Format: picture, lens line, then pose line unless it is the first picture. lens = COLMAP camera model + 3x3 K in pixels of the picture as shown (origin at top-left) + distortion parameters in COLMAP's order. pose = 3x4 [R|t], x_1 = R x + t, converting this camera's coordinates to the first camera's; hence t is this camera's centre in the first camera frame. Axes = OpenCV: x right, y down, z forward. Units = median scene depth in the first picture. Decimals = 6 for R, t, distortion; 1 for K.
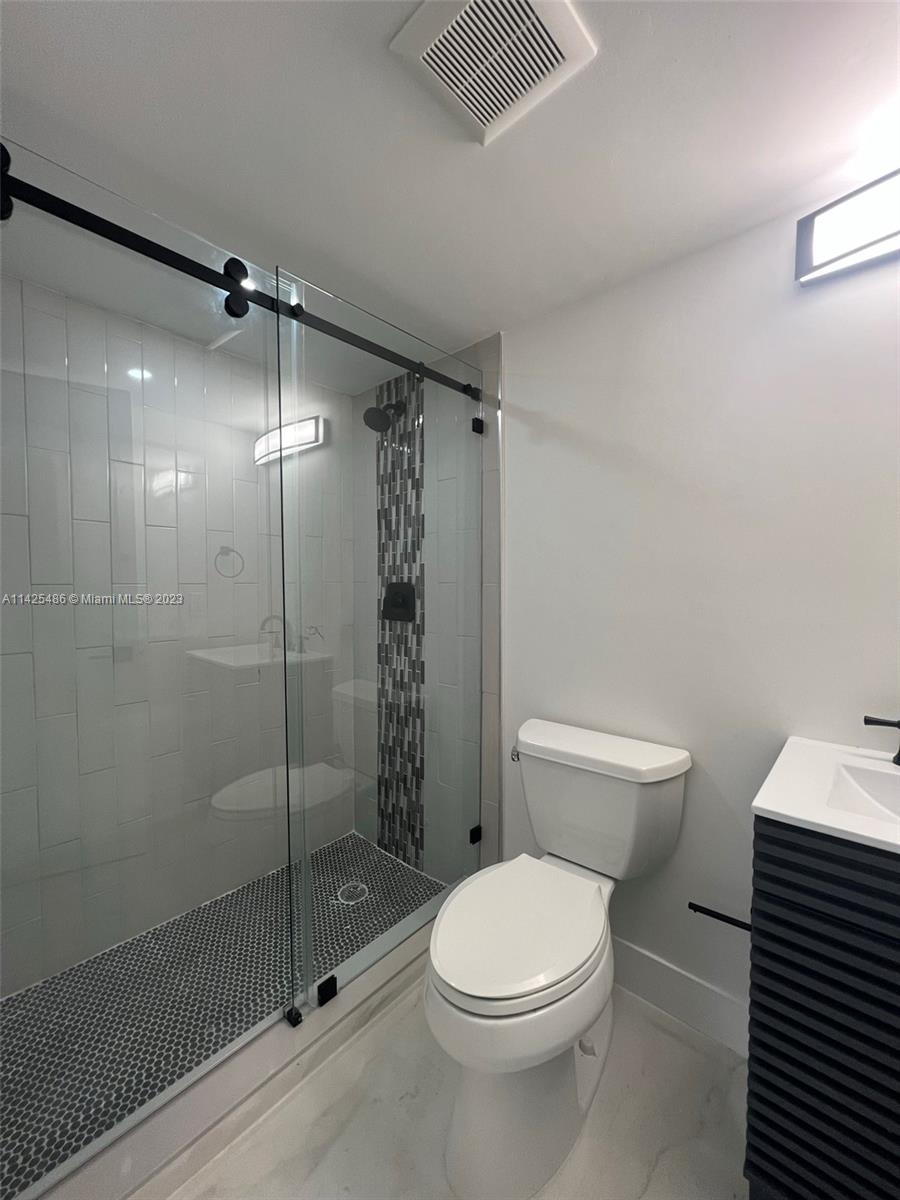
lens RADIAL K [[475.8, 0, 441.2], [0, 475.8, 597.3], [0, 0, 1]] dist [-0.001965, -0.000117]
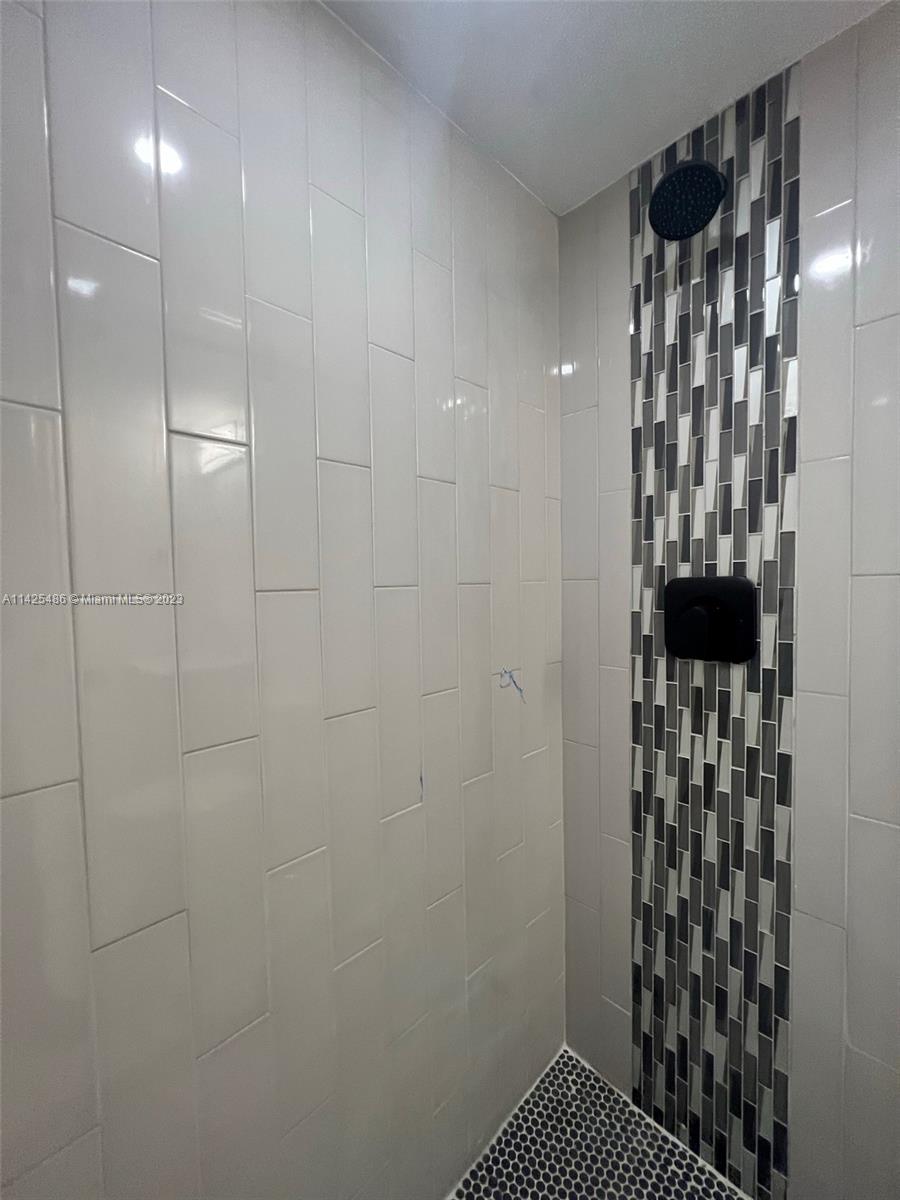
lens RADIAL K [[475.8, 0, 458.7], [0, 475.8, 602.7], [0, 0, 1]] dist [-0.001965, -0.000117]
pose [[0.998665, -0.016463, -0.048970, -0.304090], [0.016679, 0.999853, 0.004009, -0.012032], [0.048896, -0.004820, 0.998792, 0.524314]]
